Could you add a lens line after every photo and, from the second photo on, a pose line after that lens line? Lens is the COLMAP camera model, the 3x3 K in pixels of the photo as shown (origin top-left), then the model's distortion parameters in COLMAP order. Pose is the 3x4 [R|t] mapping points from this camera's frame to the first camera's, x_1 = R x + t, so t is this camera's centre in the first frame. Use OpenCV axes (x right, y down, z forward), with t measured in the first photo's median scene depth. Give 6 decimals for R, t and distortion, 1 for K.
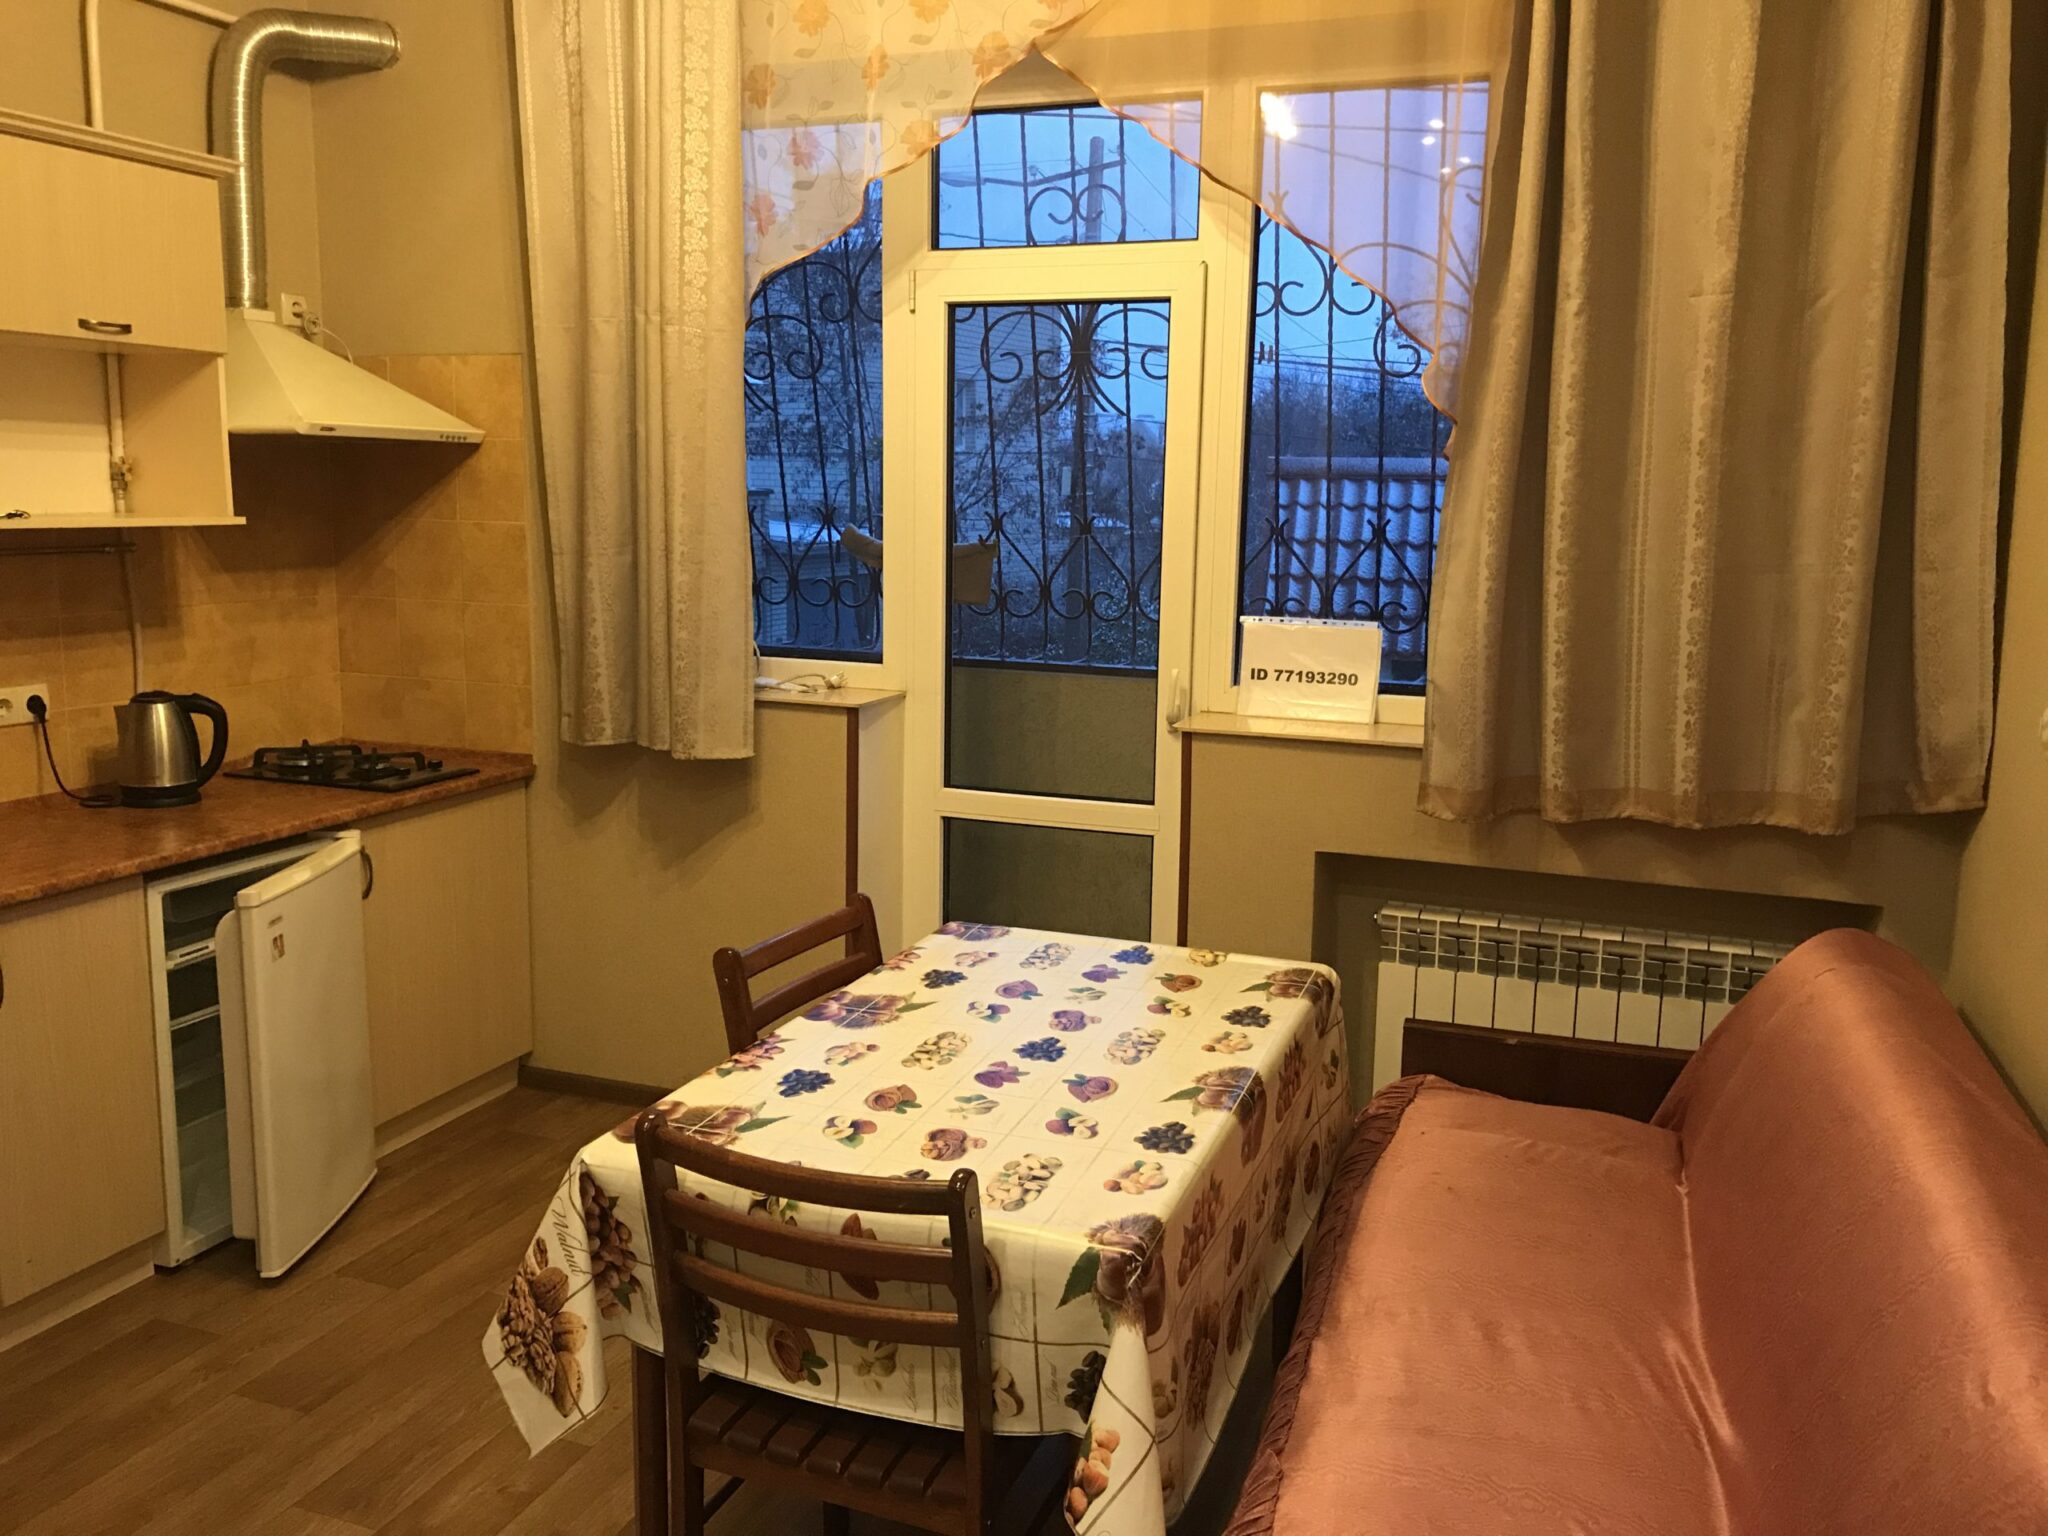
lens RADIAL K [[1683.1, 0, 1017.7], [0, 1683.1, 754.5], [0, 0, 1]] dist [0.053257, -0.053768]
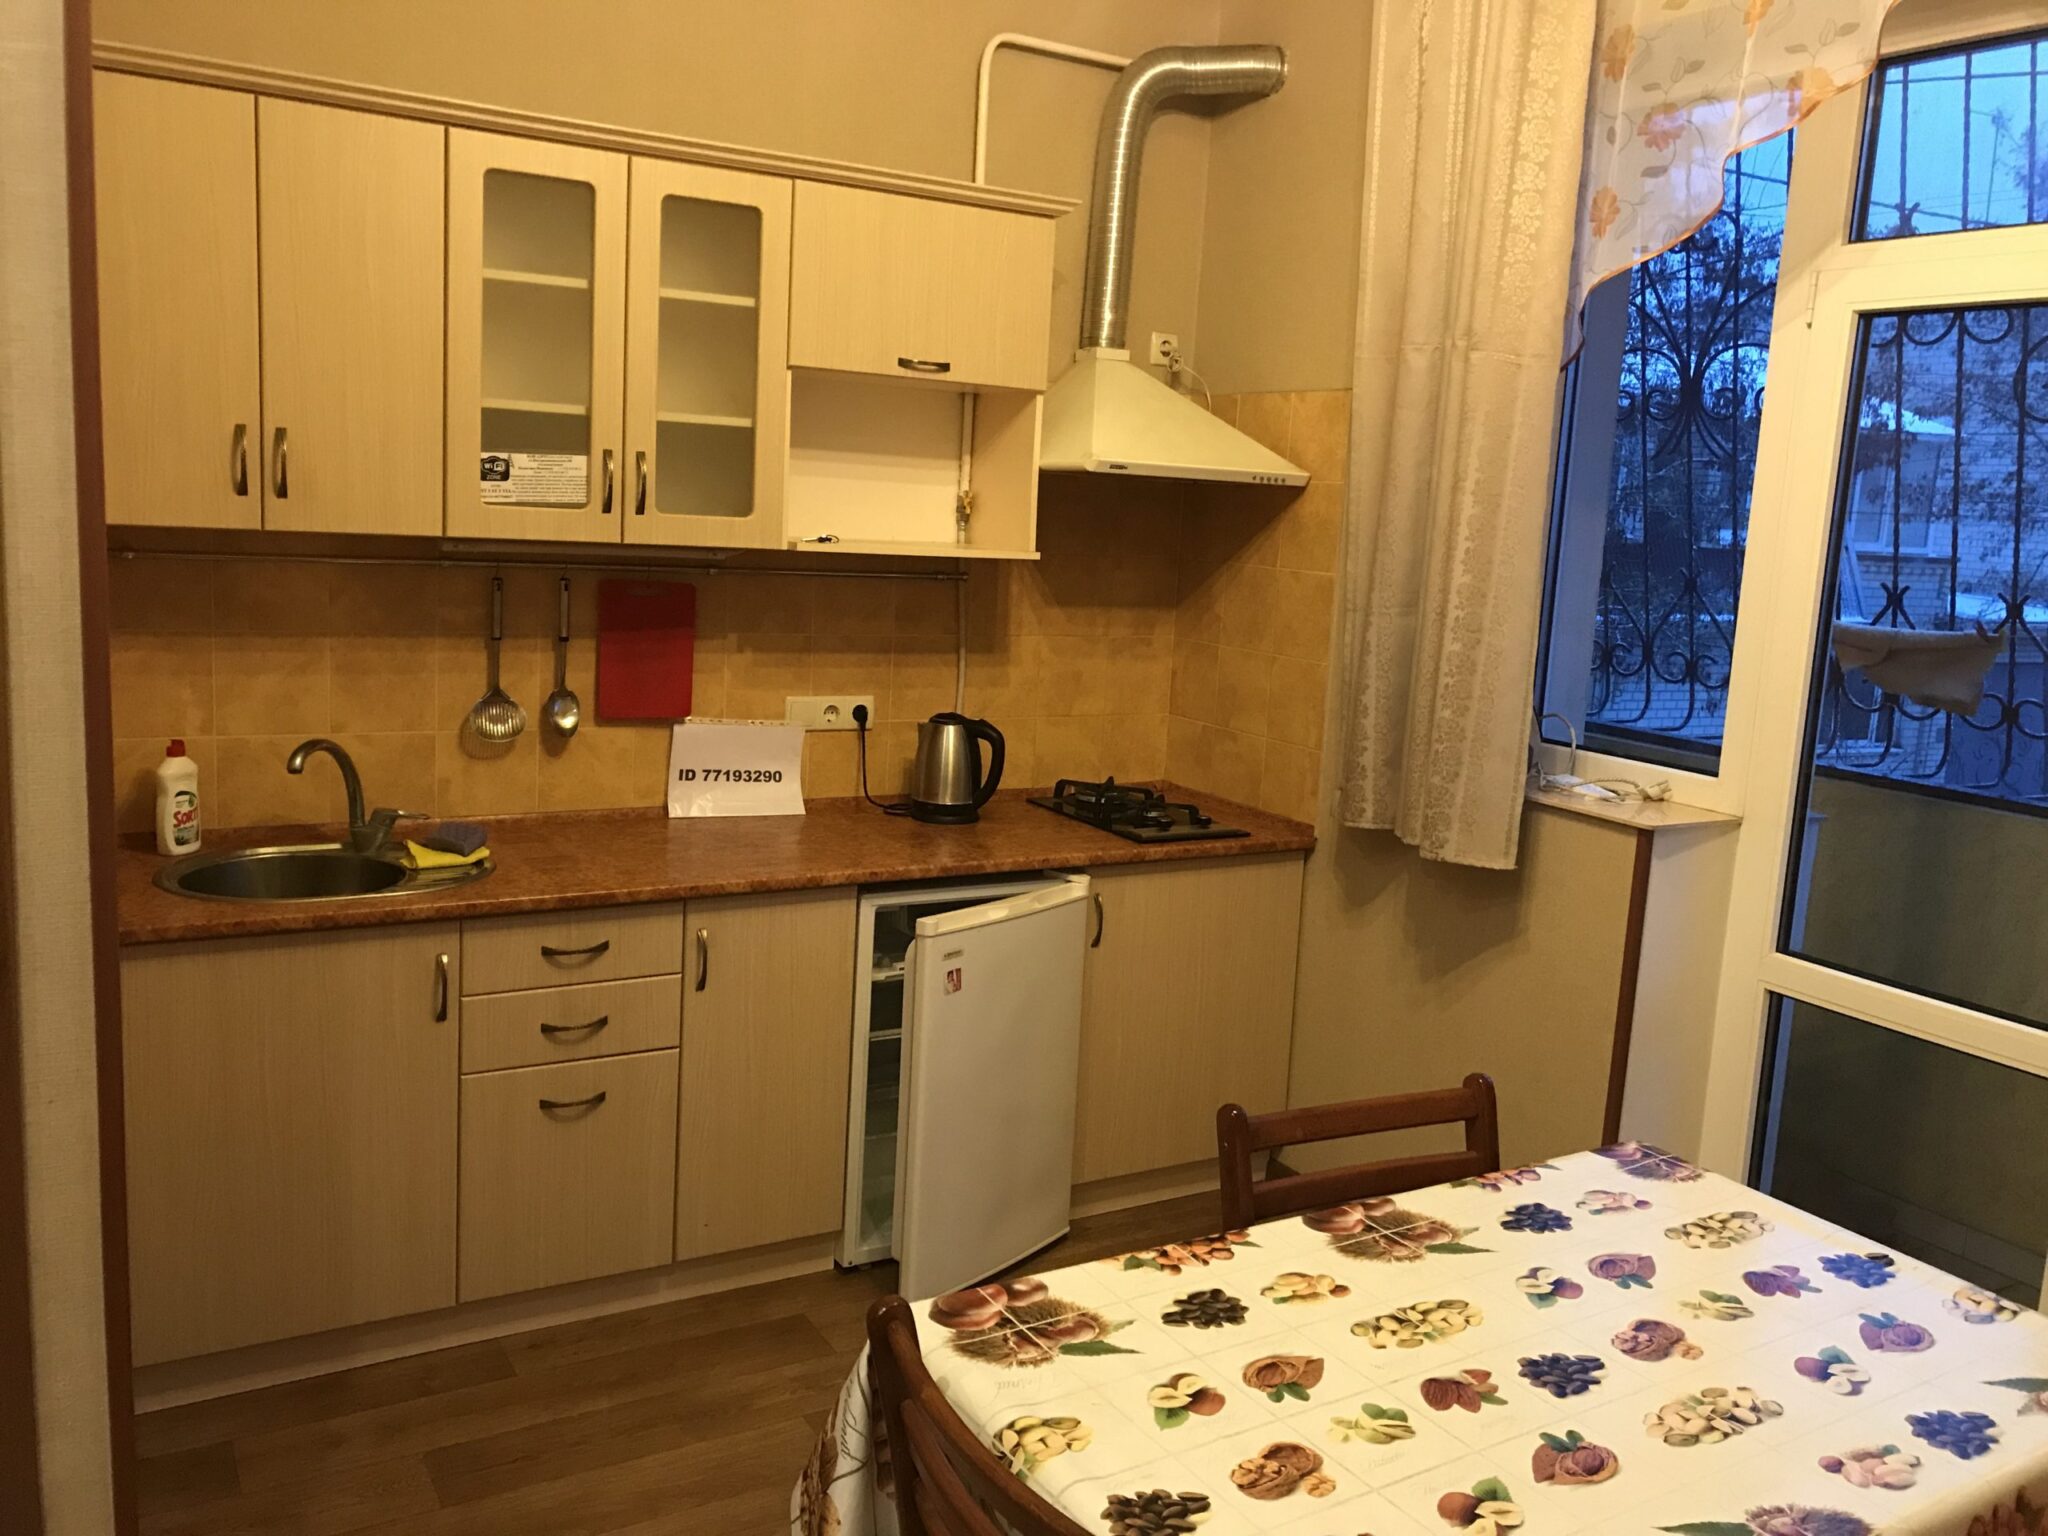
lens RADIAL K [[1683.1, 0, 1015.0], [0, 1683.1, 748.4], [0, 0, 1]] dist [0.053257, -0.053768]
pose [[0.782785, 0.121959, -0.610225, 0.155303], [-0.142454, 0.989687, 0.015061, -0.036644], [0.605768, 0.075140, 0.792085, 0.203084]]
